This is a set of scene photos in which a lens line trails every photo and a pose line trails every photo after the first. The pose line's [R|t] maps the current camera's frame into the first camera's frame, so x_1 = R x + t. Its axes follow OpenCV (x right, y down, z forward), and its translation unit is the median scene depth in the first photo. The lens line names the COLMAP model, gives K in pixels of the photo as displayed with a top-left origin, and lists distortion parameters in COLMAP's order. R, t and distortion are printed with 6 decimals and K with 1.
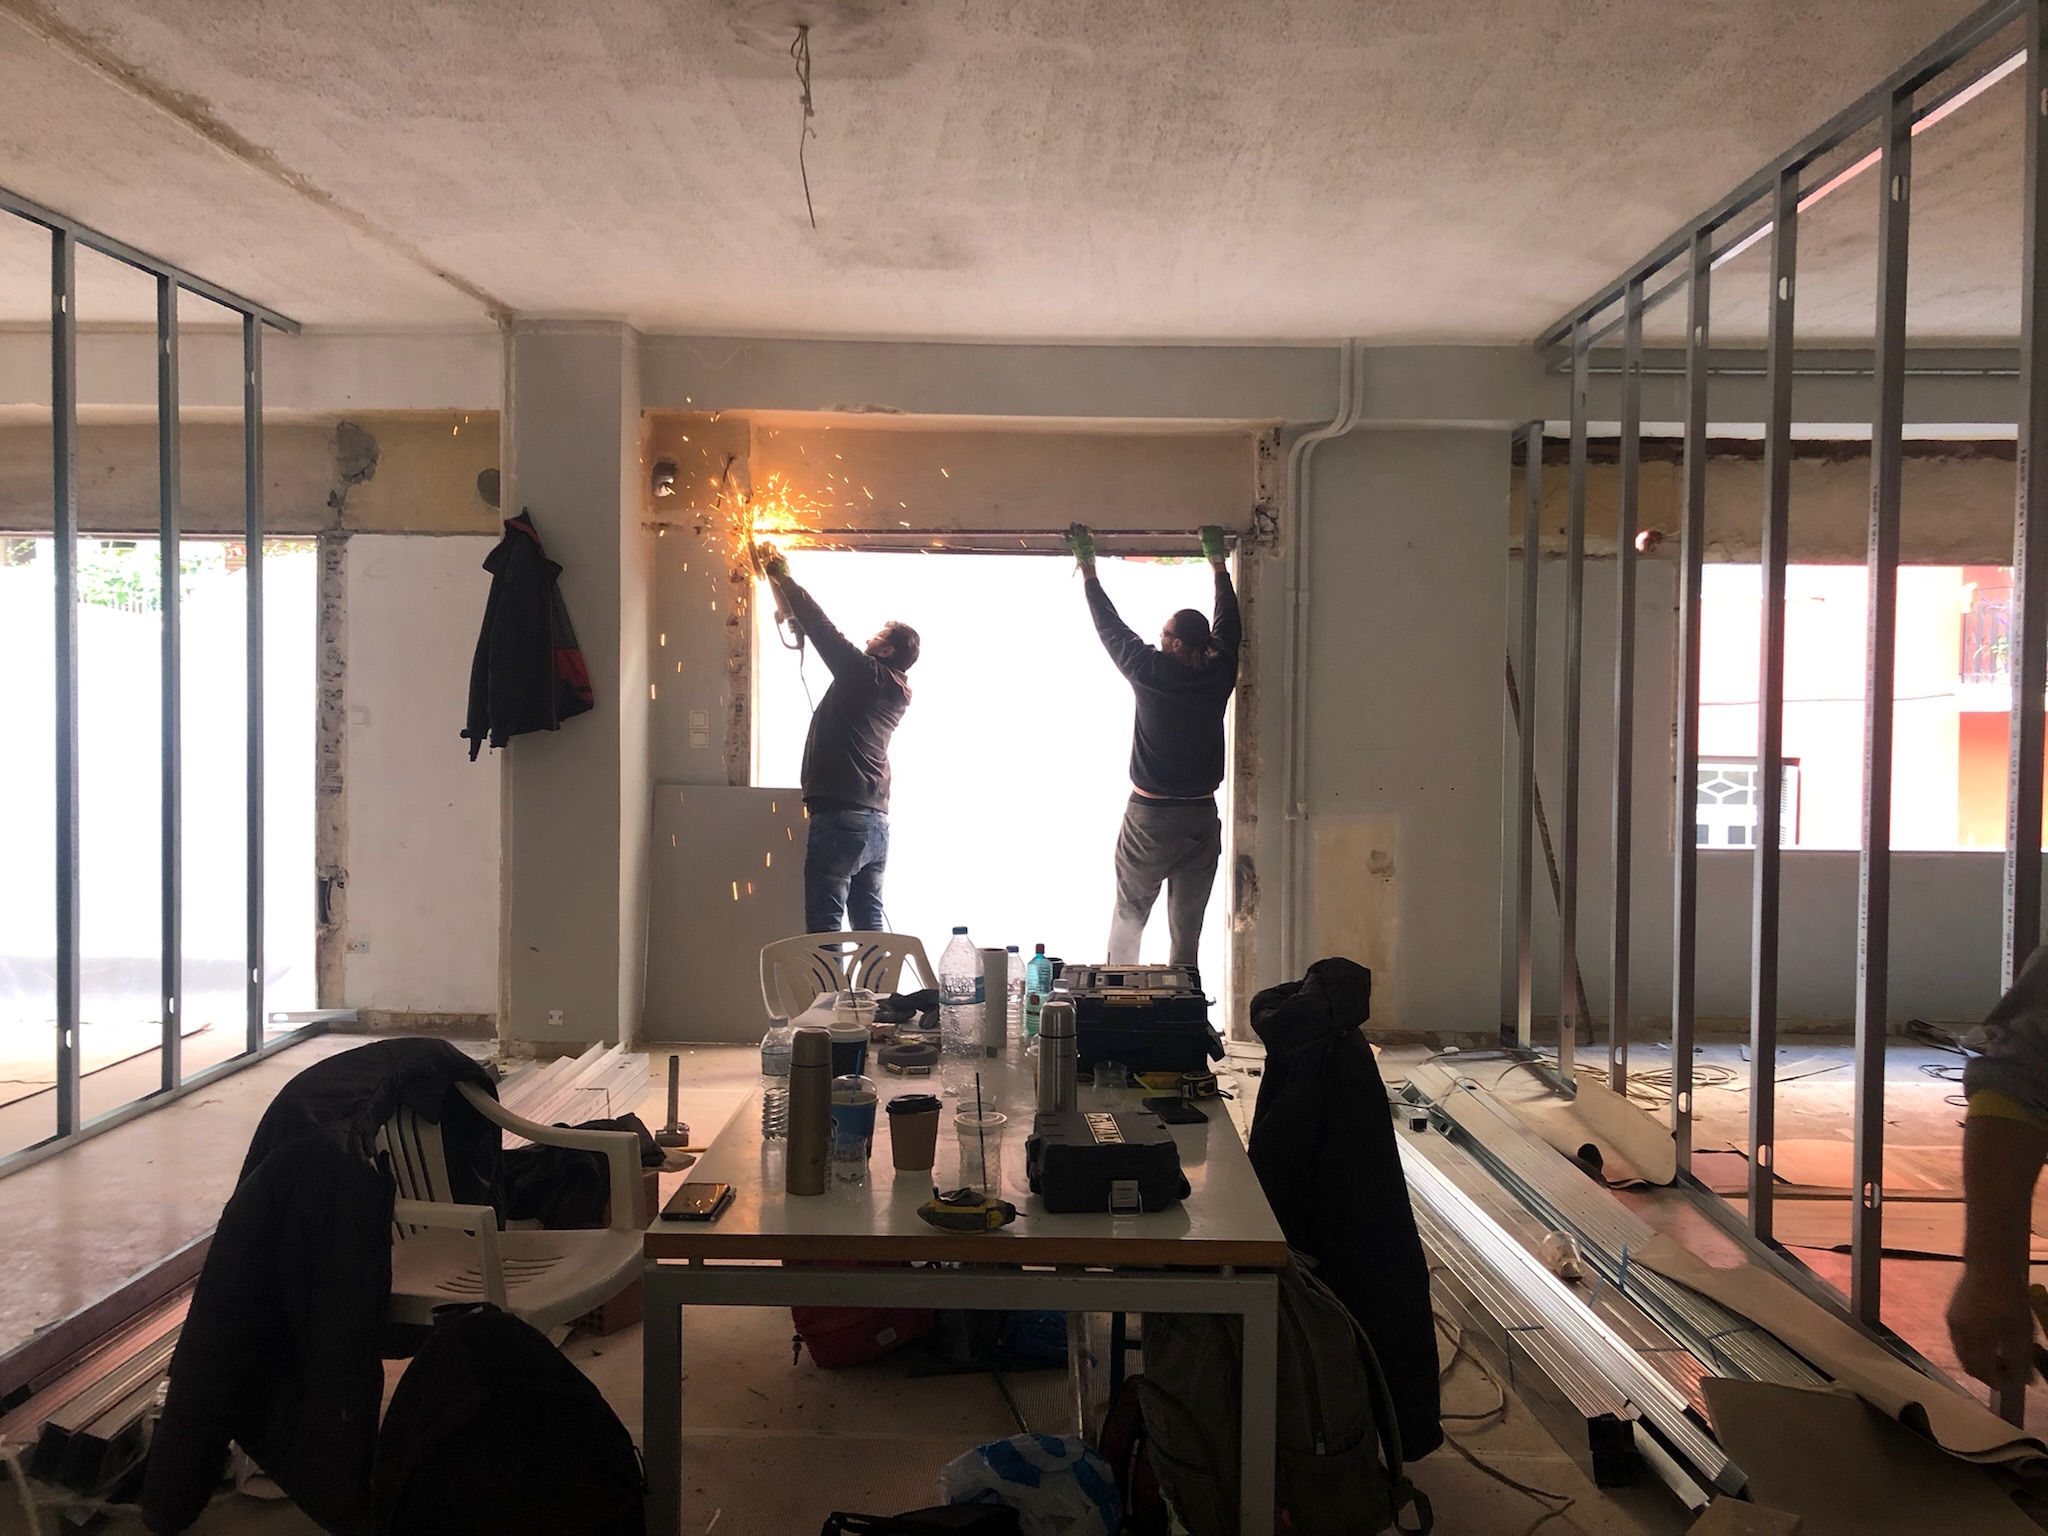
lens RADIAL K [[1731.1, 0, 1024.0], [0, 1731.1, 768.0], [0, 0, 1]] dist [-0.003026, 0.010079]
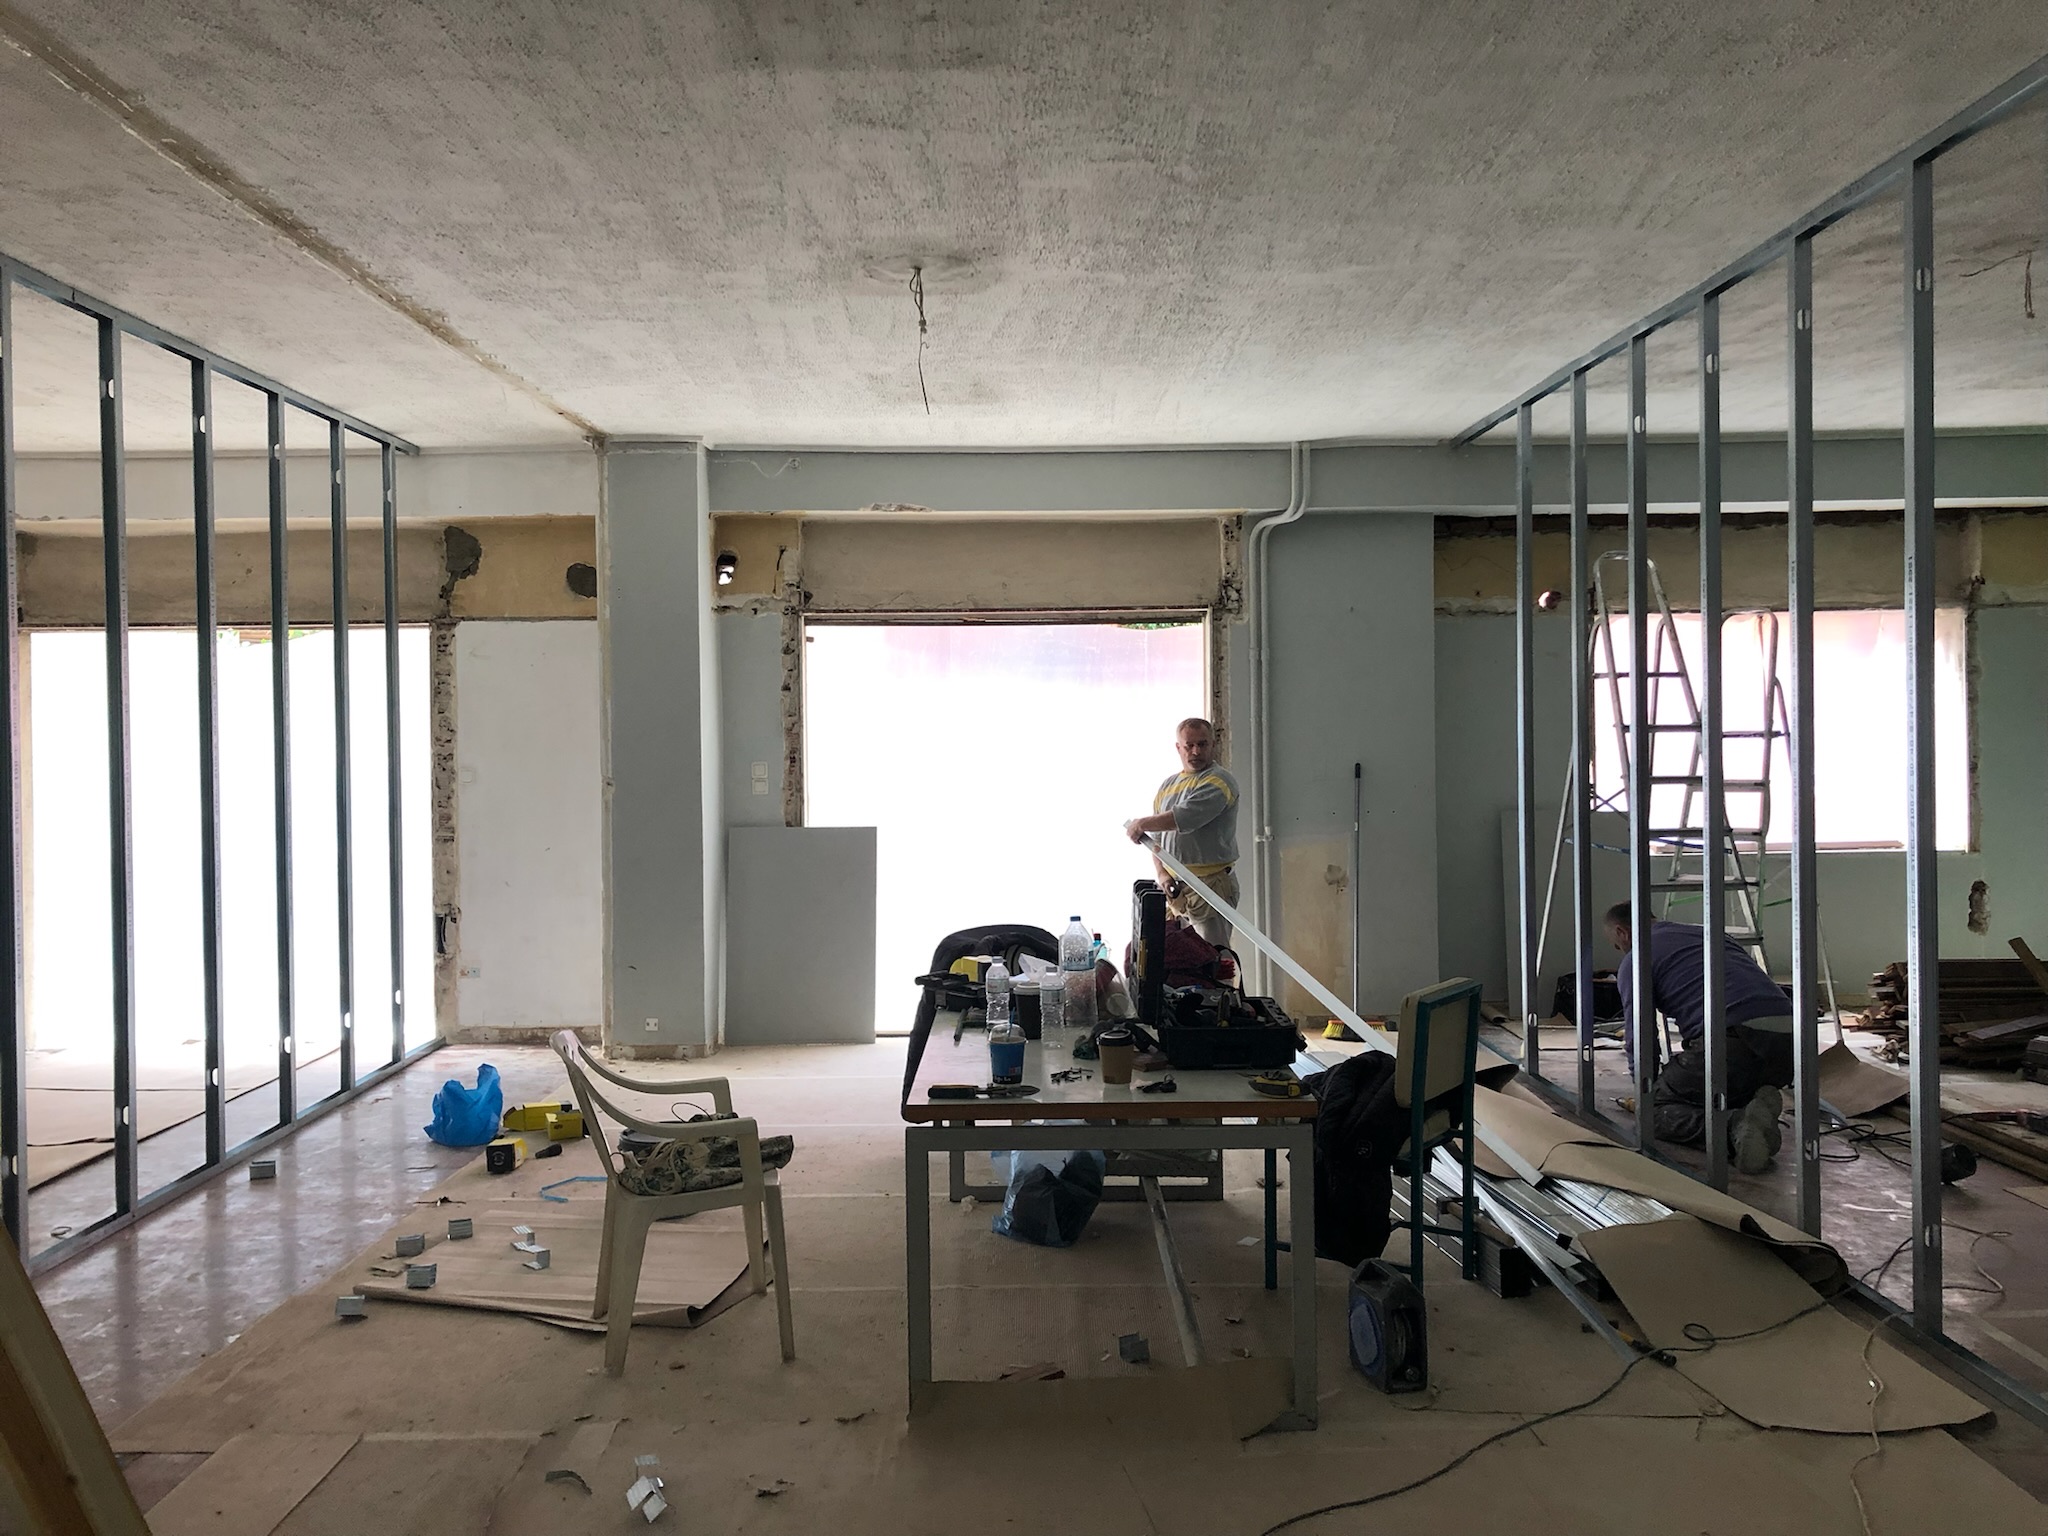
lens RADIAL K [[1639.9, 0, 1024.0], [0, 1639.9, 768.0], [0, 0, 1]] dist [0.005639, 0.000021]
pose [[0.999251, -0.026722, 0.027984, -0.043613], [0.027336, 0.999389, -0.021786, -0.000573], [-0.027385, 0.022534, 0.999371, -0.142909]]
